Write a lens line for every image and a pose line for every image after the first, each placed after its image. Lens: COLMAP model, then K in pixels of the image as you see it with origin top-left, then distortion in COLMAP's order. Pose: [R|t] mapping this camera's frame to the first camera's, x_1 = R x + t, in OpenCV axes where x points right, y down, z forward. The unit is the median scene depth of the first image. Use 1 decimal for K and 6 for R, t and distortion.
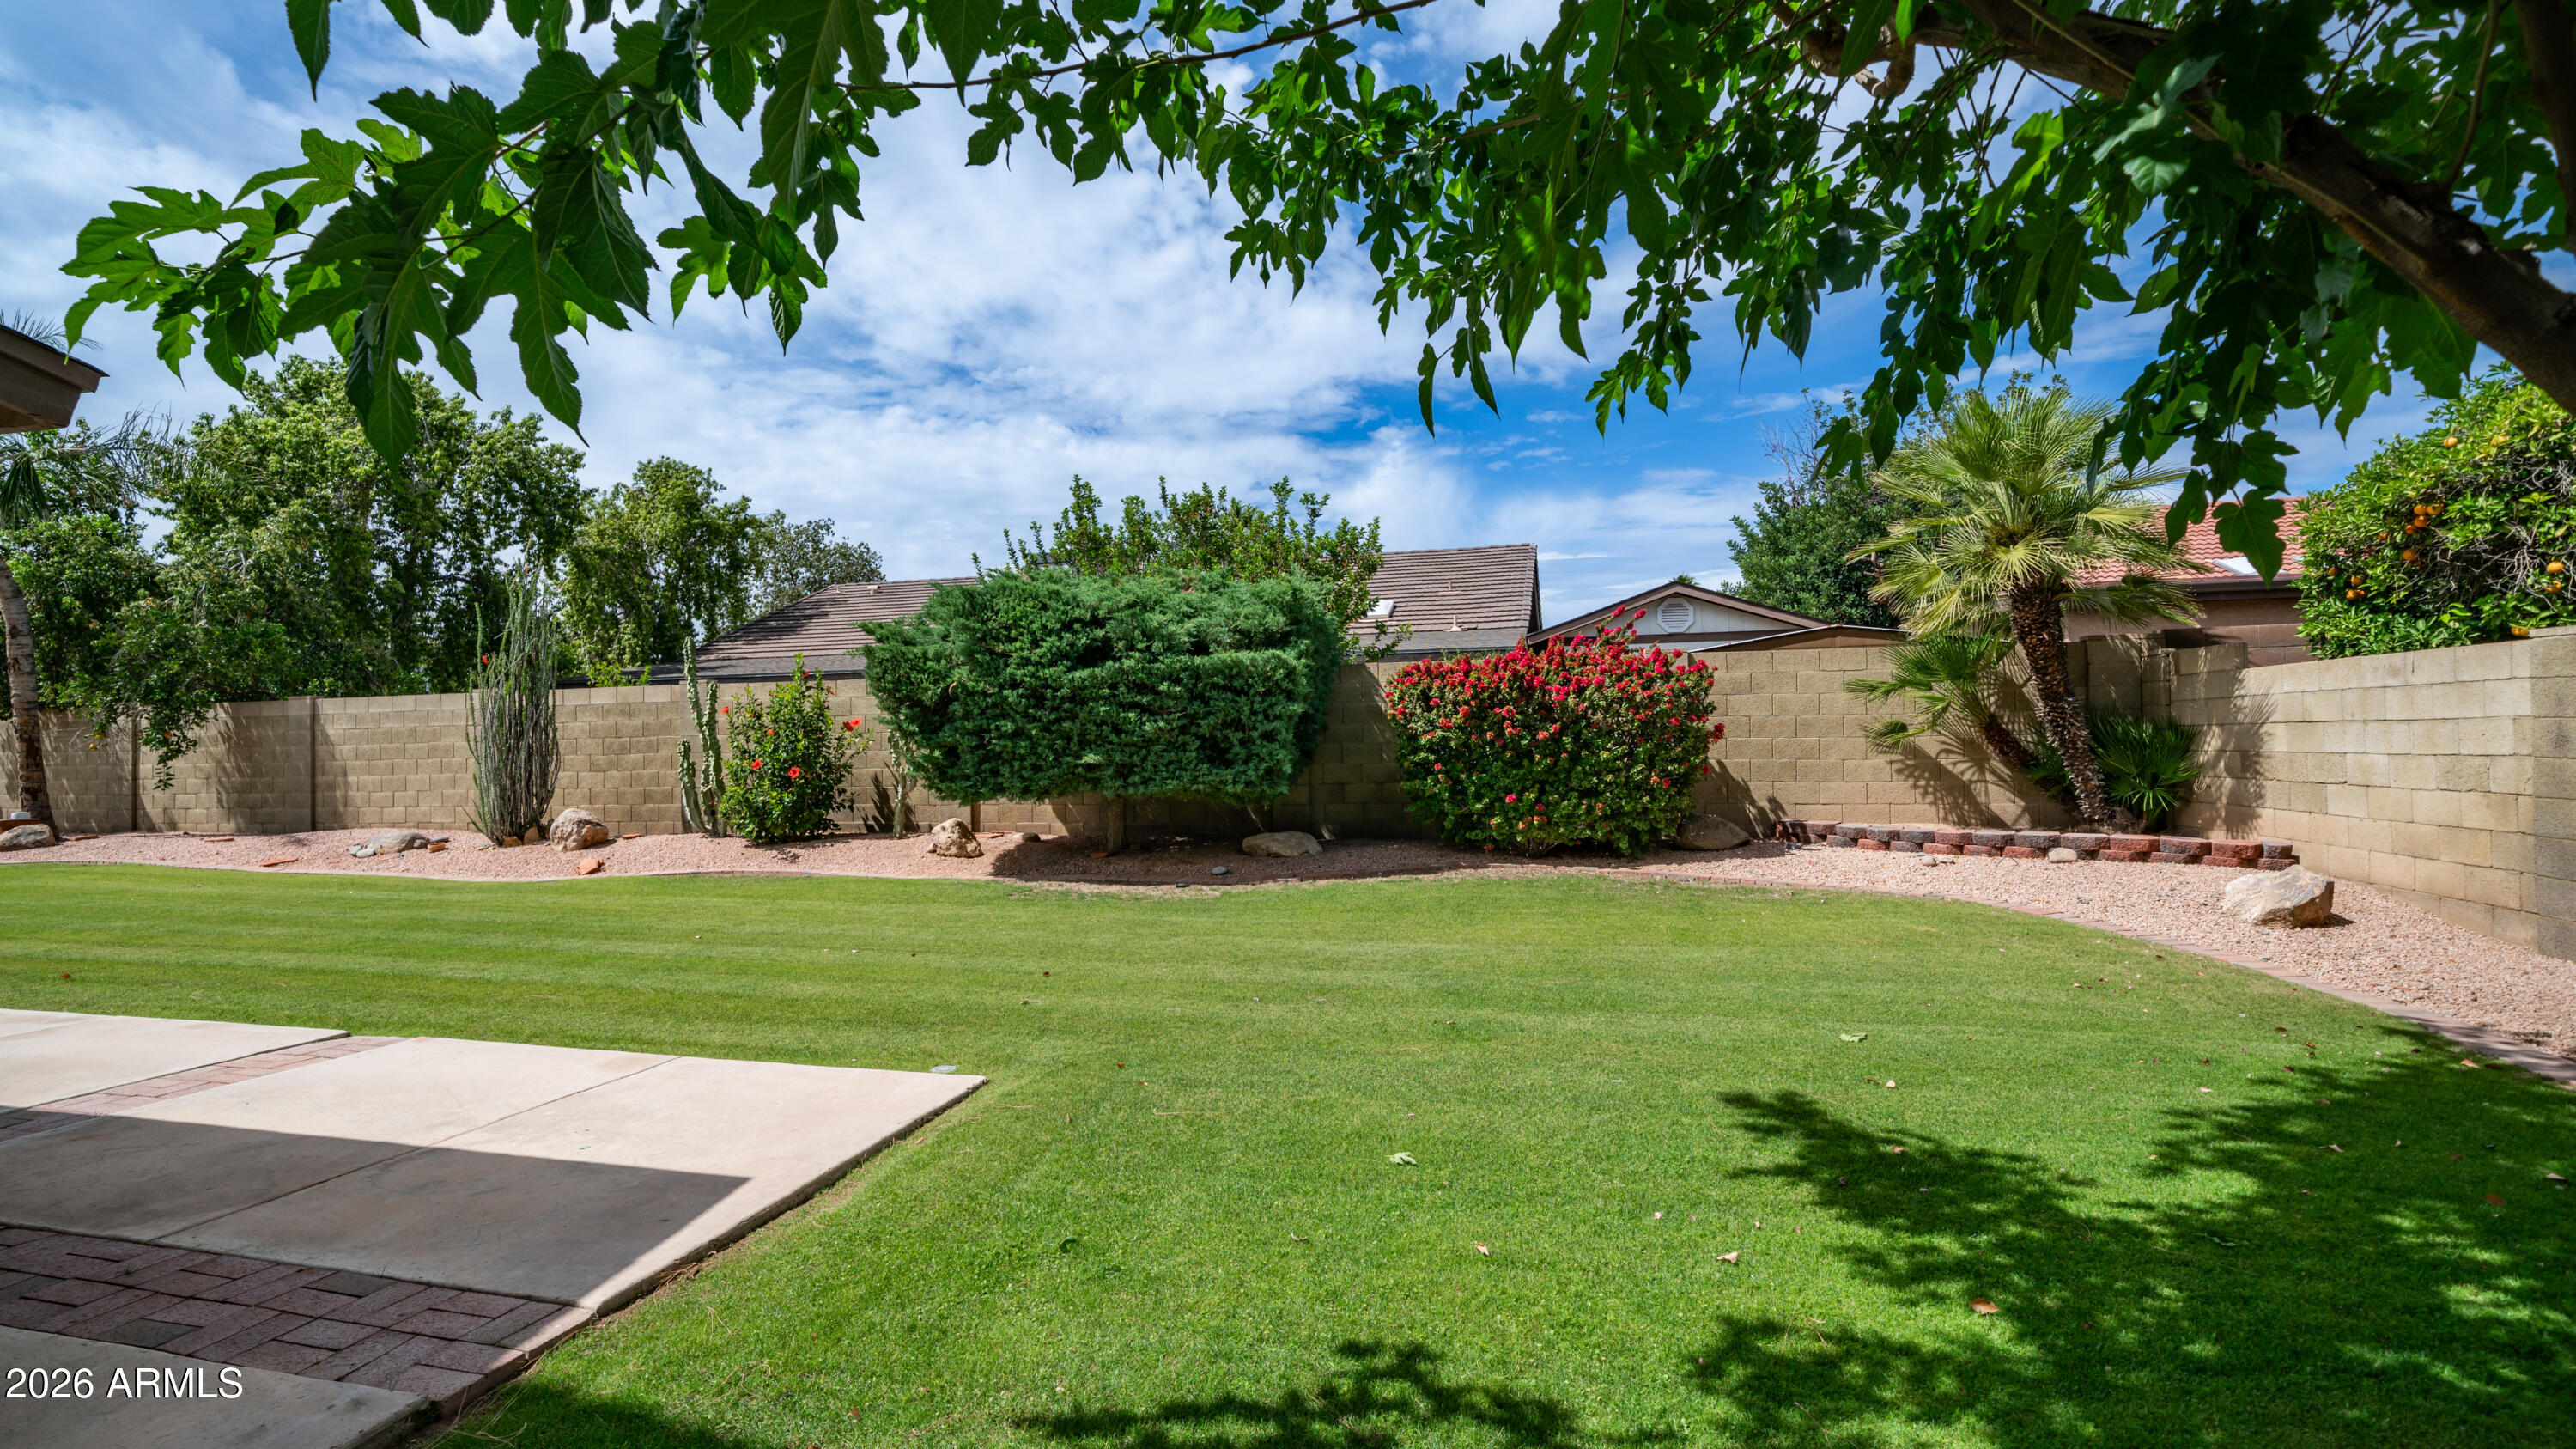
lens RADIAL K [[1129.6, 0, 1244.7], [0, 1129.6, 700.1], [0, 0, 1]] dist [0.000878, 0.001359]
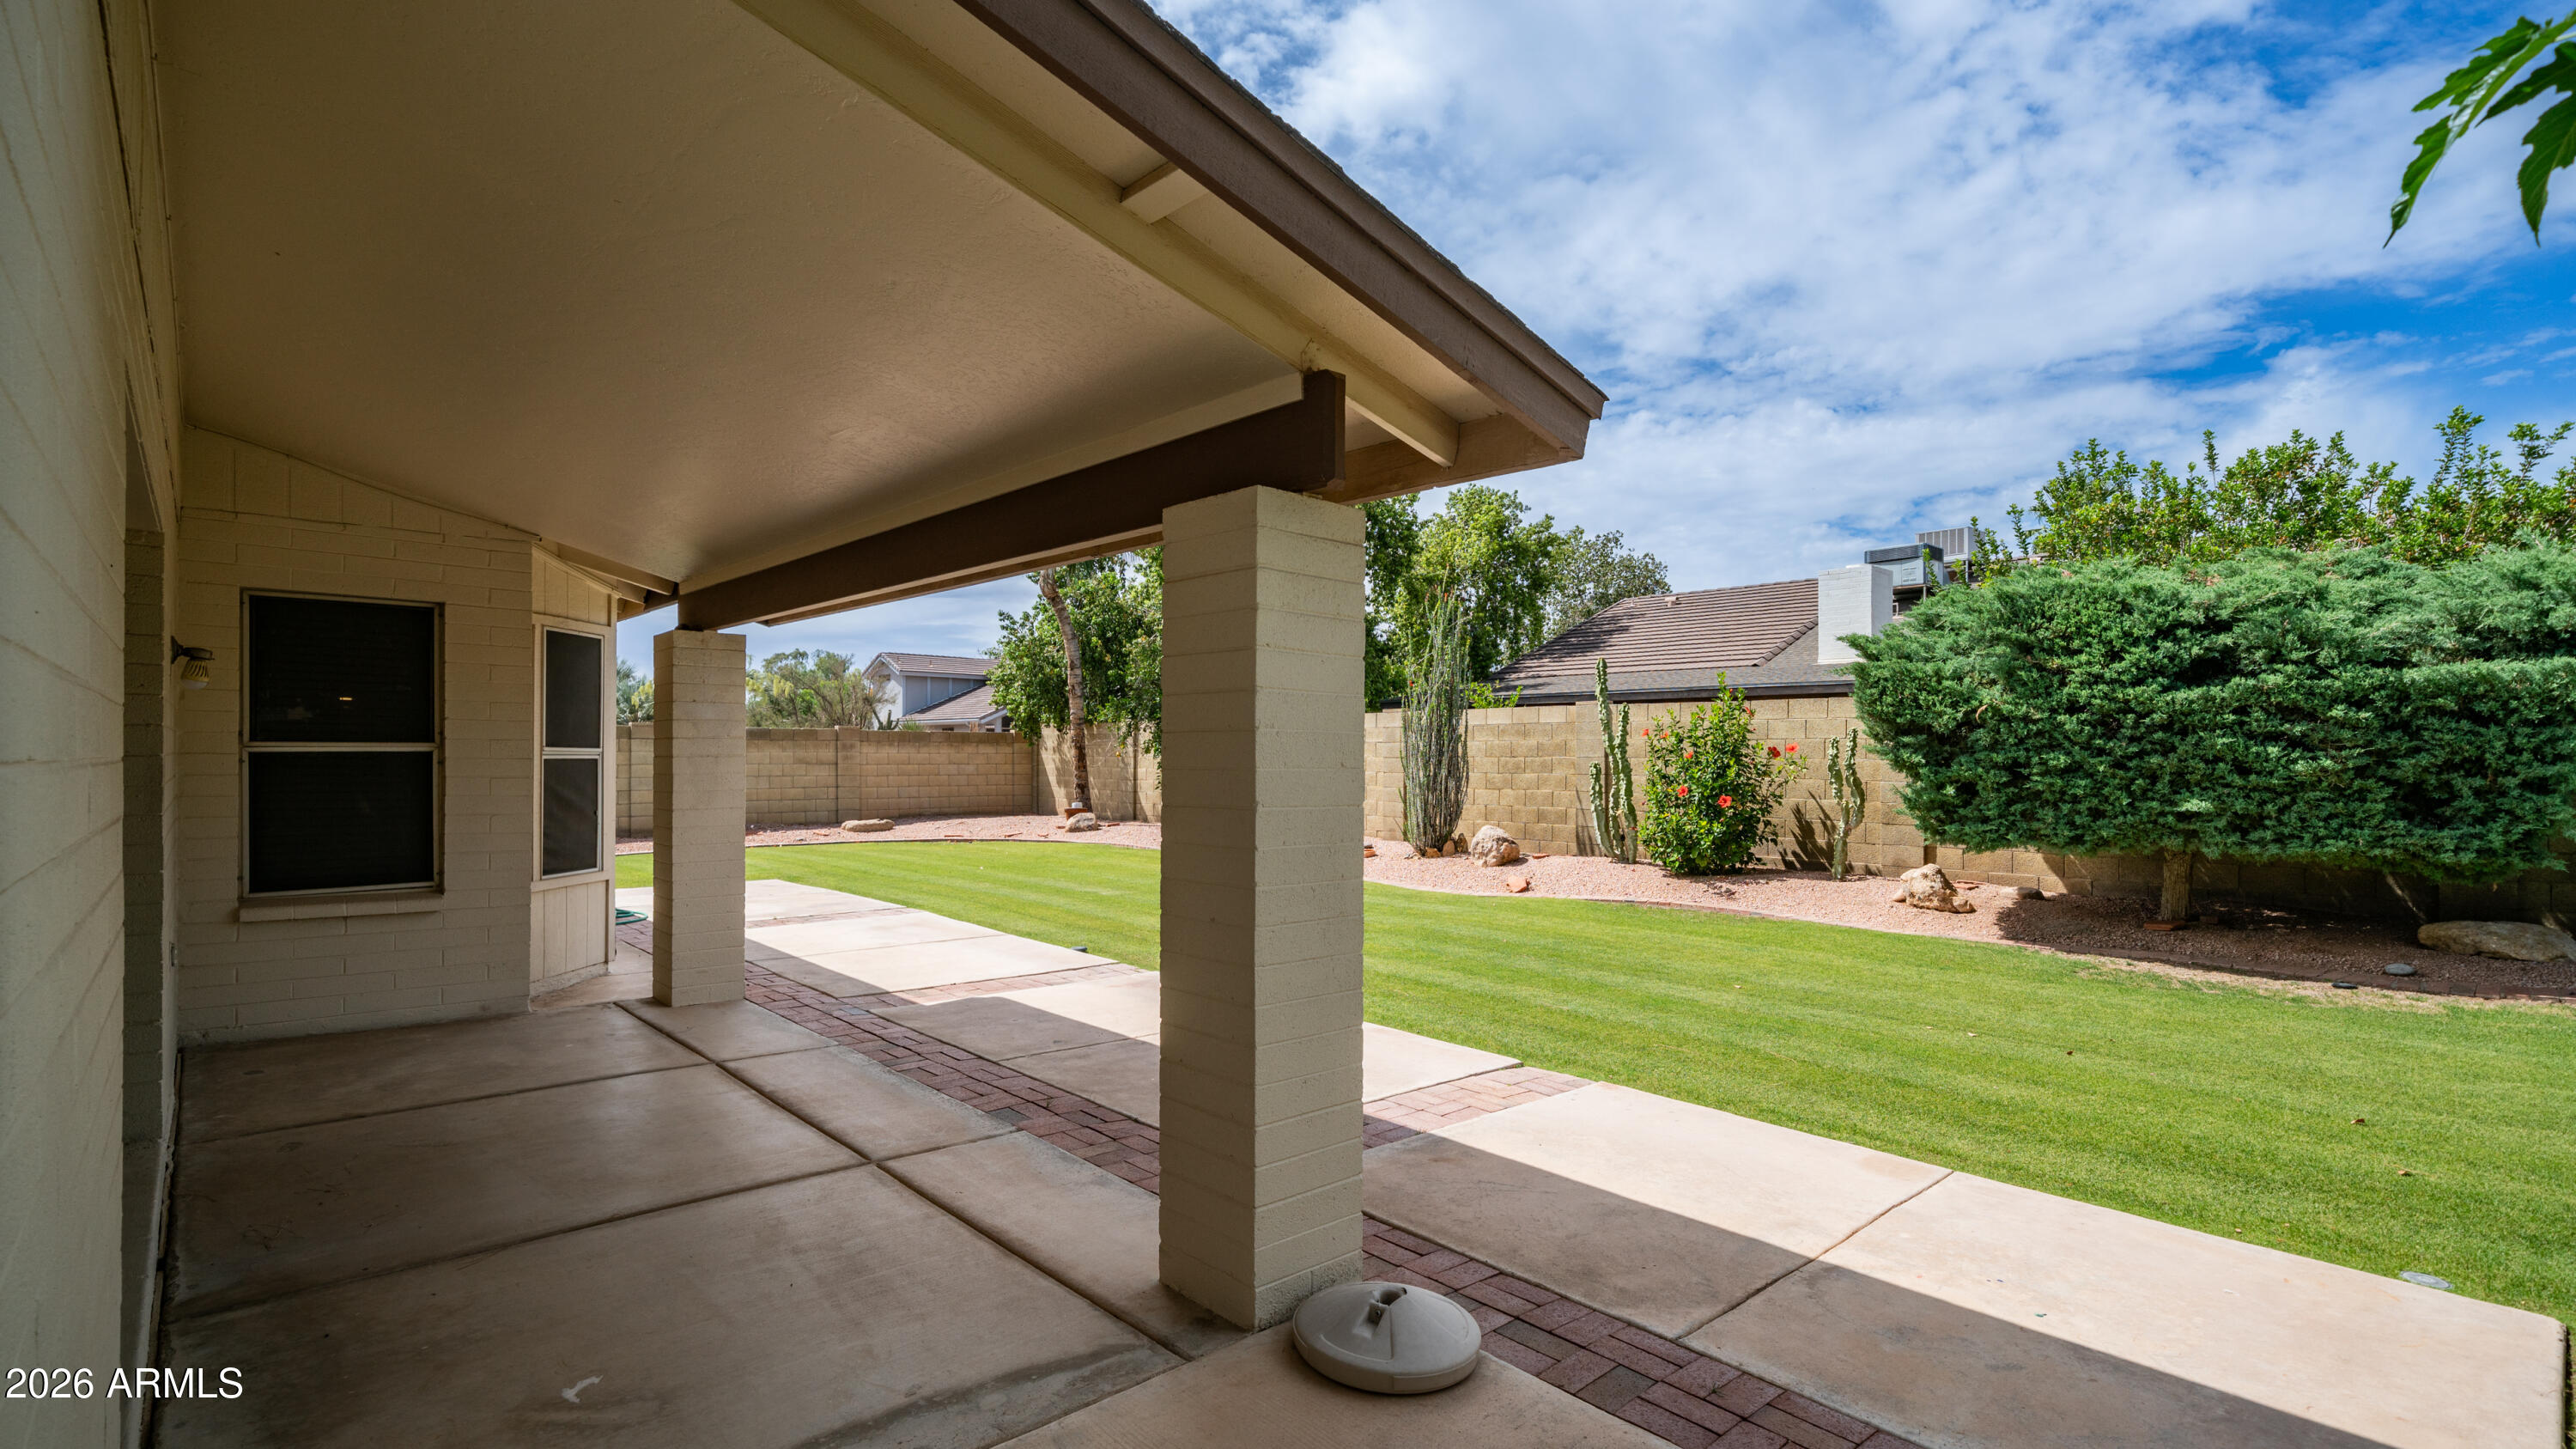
lens RADIAL K [[1129.6, 0, 1262.1], [0, 1129.6, 726.4], [0, 0, 1]] dist [0.000878, 0.001359]
pose [[0.842980, 0.009266, -0.537865, -0.247412], [-0.002336, 0.999905, 0.013566, -0.010002], [0.537940, -0.010179, 0.842922, 0.017393]]
